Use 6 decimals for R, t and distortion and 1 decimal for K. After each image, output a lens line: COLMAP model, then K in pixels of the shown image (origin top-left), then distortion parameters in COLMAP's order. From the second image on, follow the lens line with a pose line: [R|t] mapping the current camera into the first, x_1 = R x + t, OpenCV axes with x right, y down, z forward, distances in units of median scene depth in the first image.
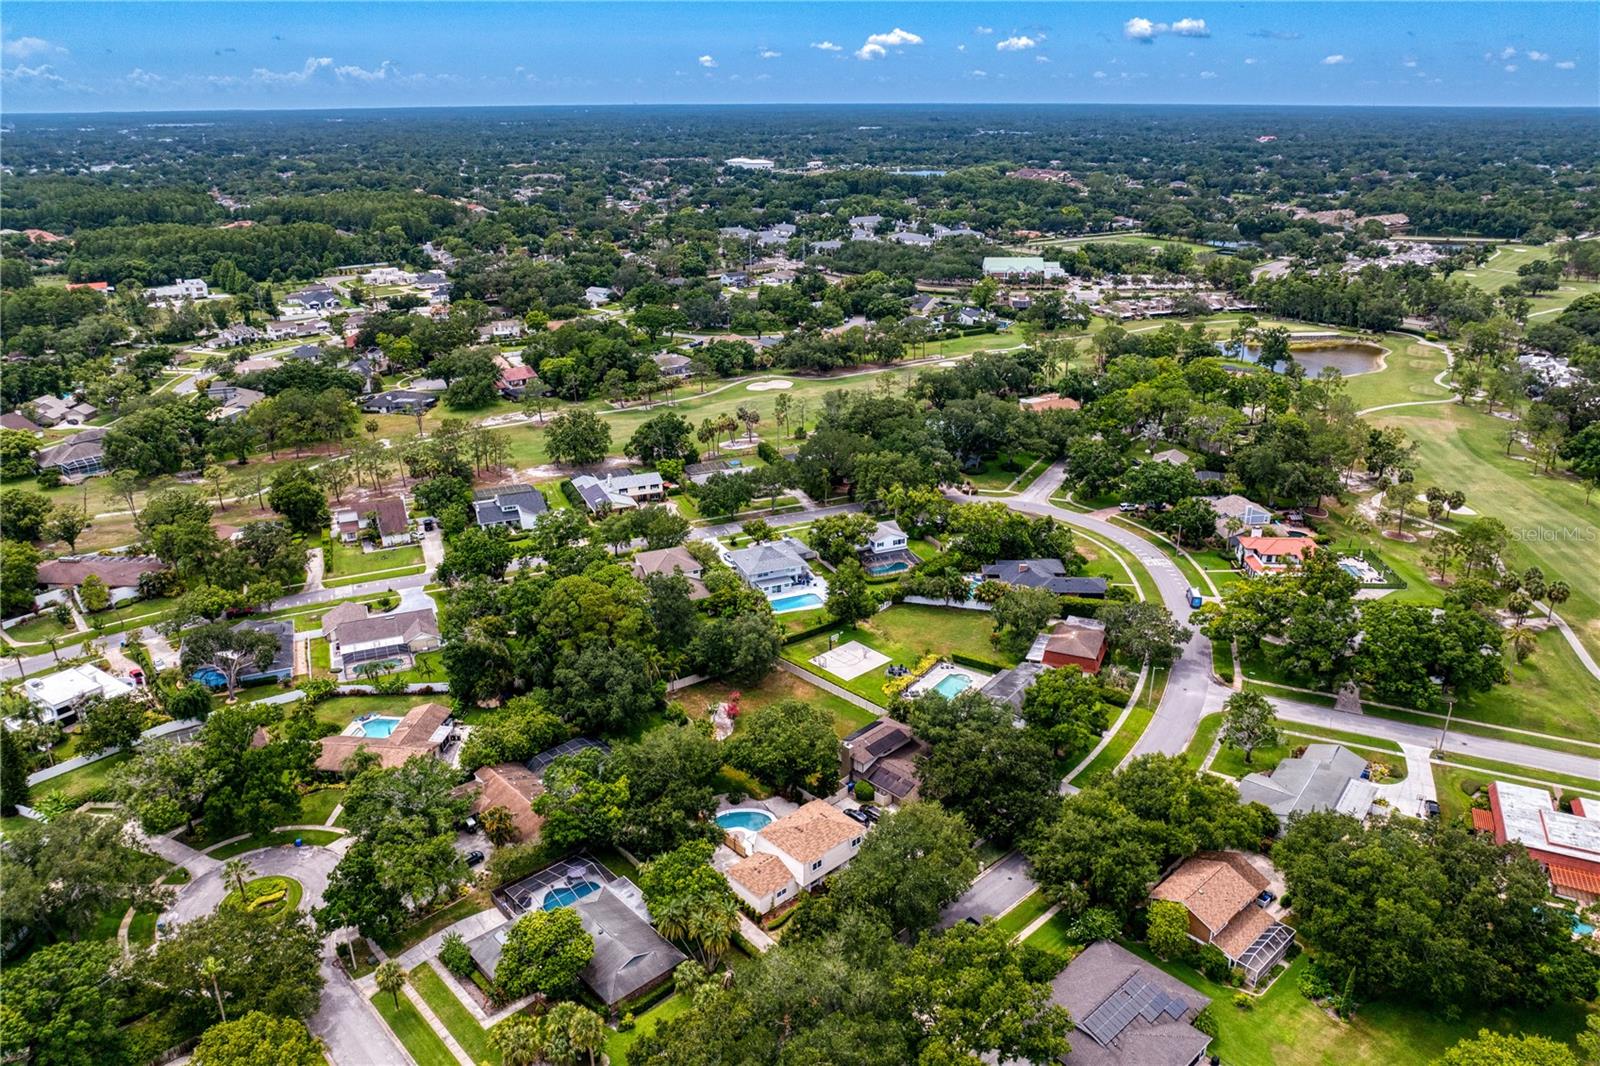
lens RADIAL K [[1119.1, 0, 793.4], [0, 1119.1, 521.6], [0, 0, 1]] dist [-0.043718, 0.013341]
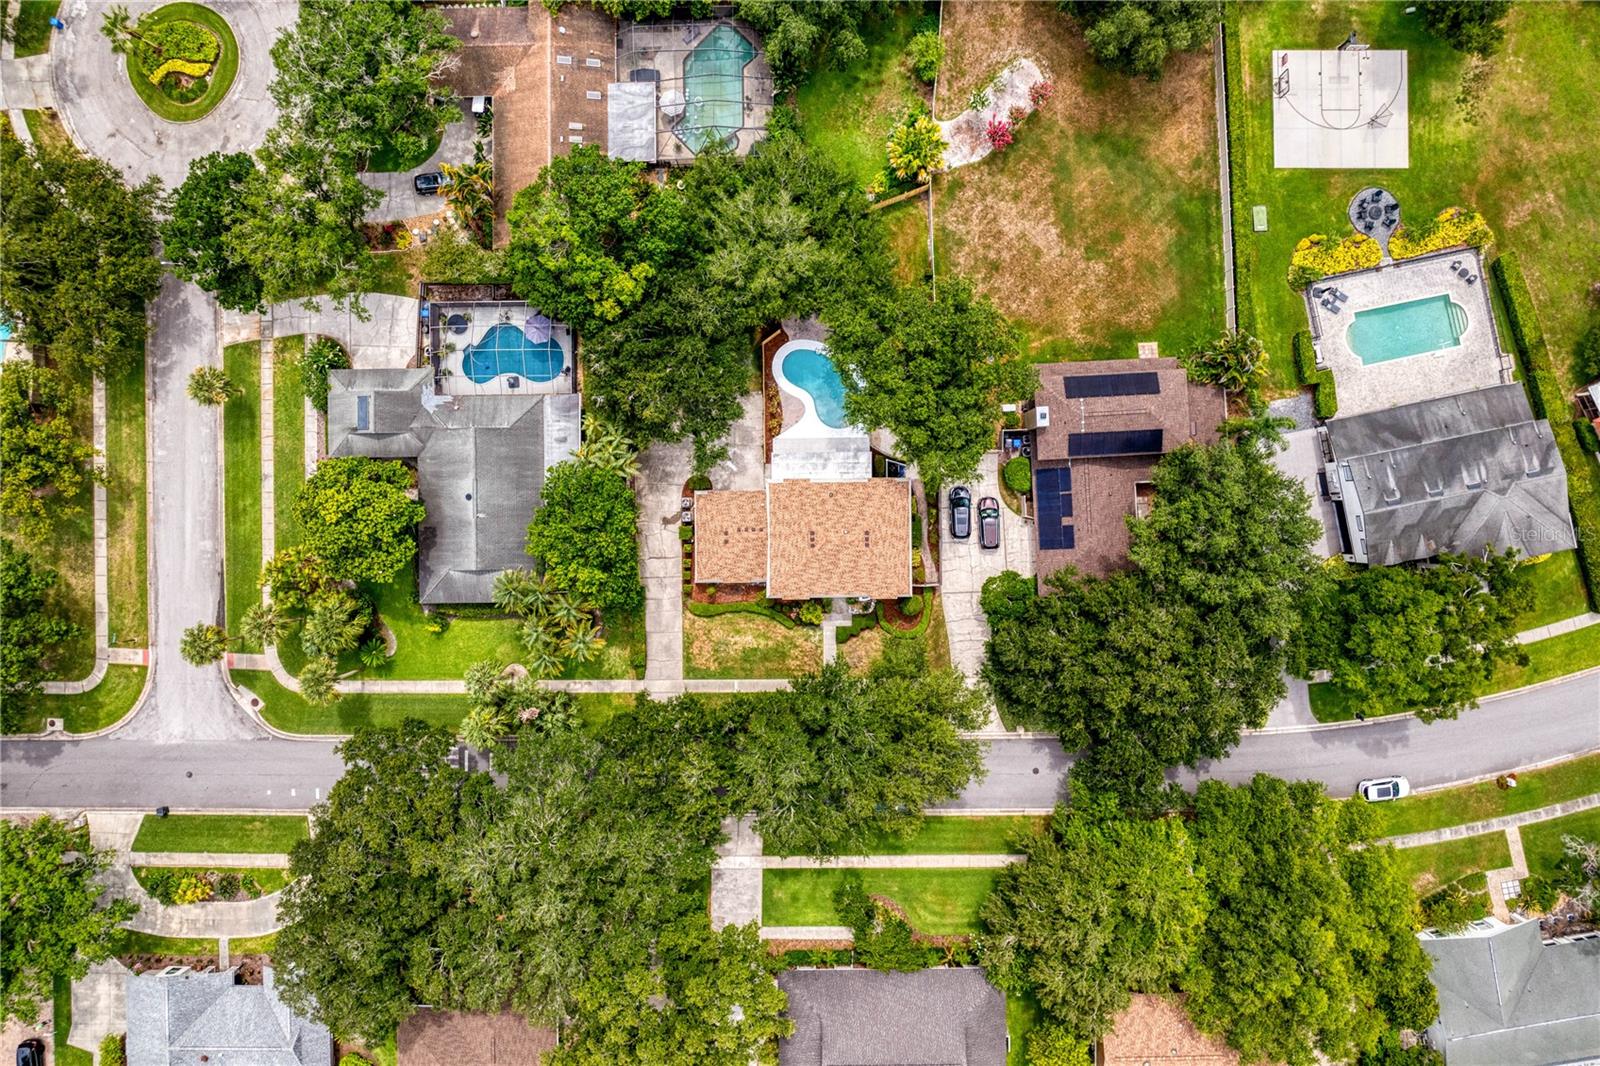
lens RADIAL K [[1119.1, 0, 800.5], [0, 1119.1, 537.2], [0, 0, 1]] dist [-0.043718, 0.013341]
pose [[0.745328, 0.666685, -0.004166, 0.001800], [-0.223284, 0.255500, 0.940672, -0.200221], [0.628197, -0.700179, 0.339291, 0.520222]]
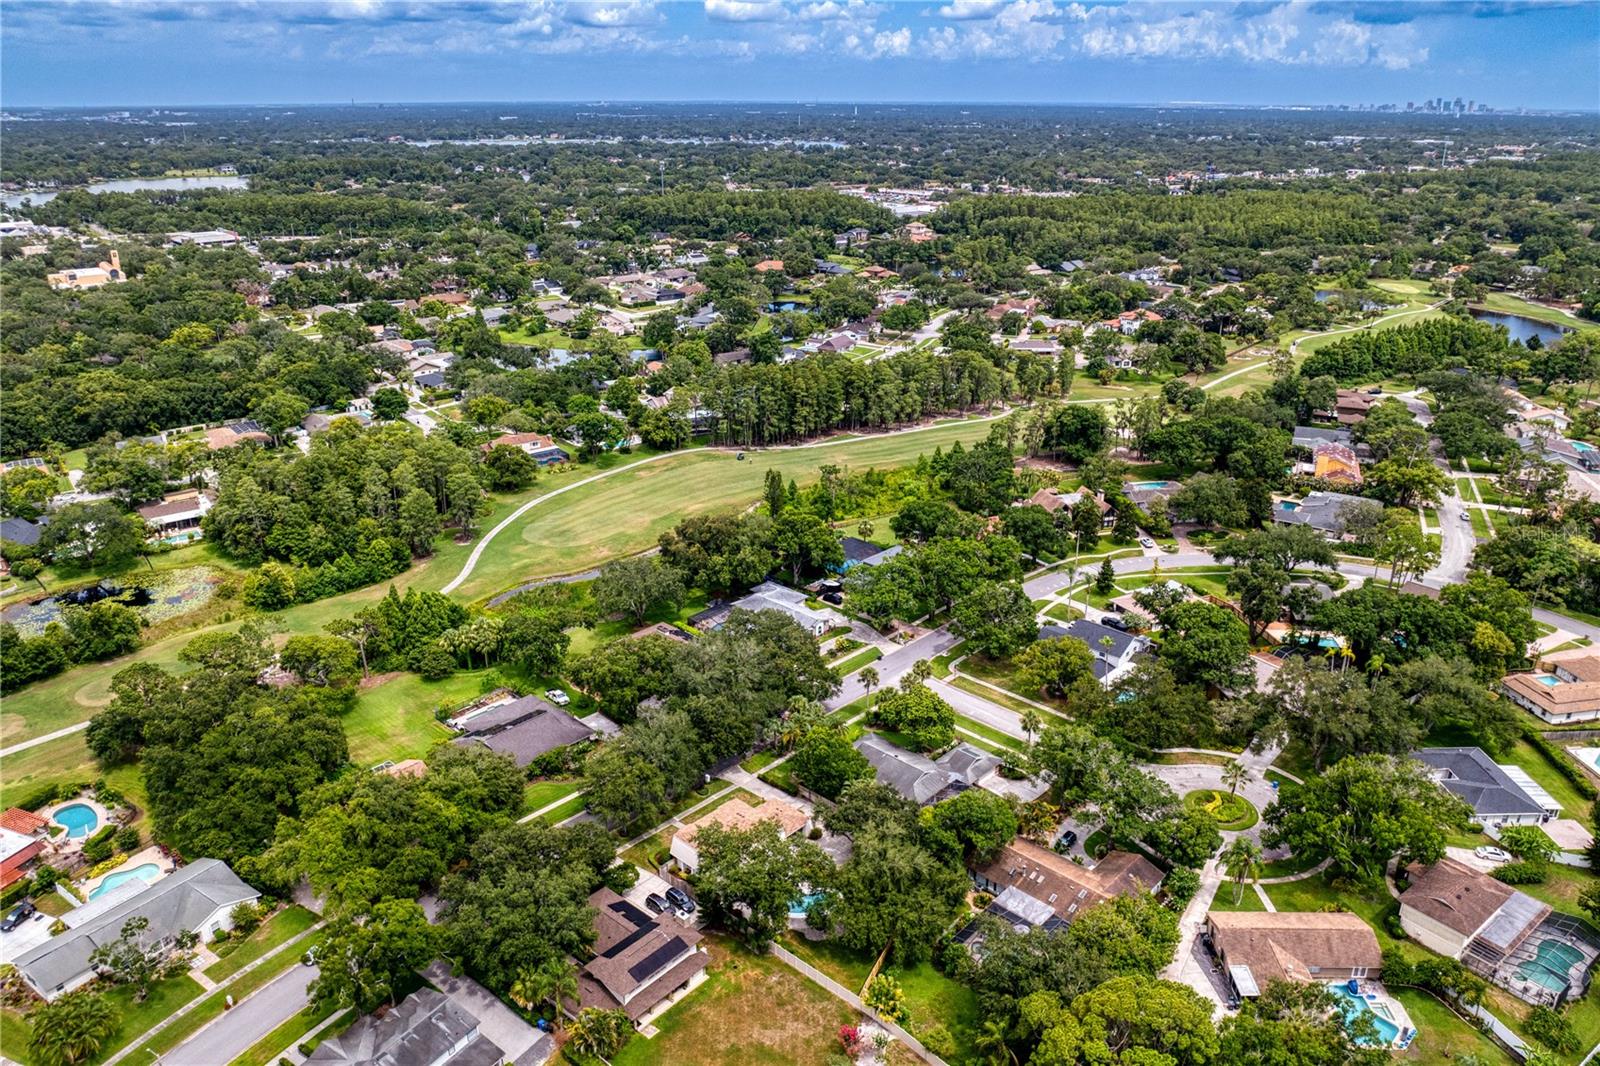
lens RADIAL K [[1119.1, 0, 805.5], [0, 1119.1, 521.7], [0, 0, 1]] dist [-0.043718, 0.013341]
pose [[-0.997058, 0.029192, -0.070877, 0.007126], [-0.025057, 0.749724, 0.661276, -0.400676], [0.072442, 0.661106, -0.746787, 1.052098]]
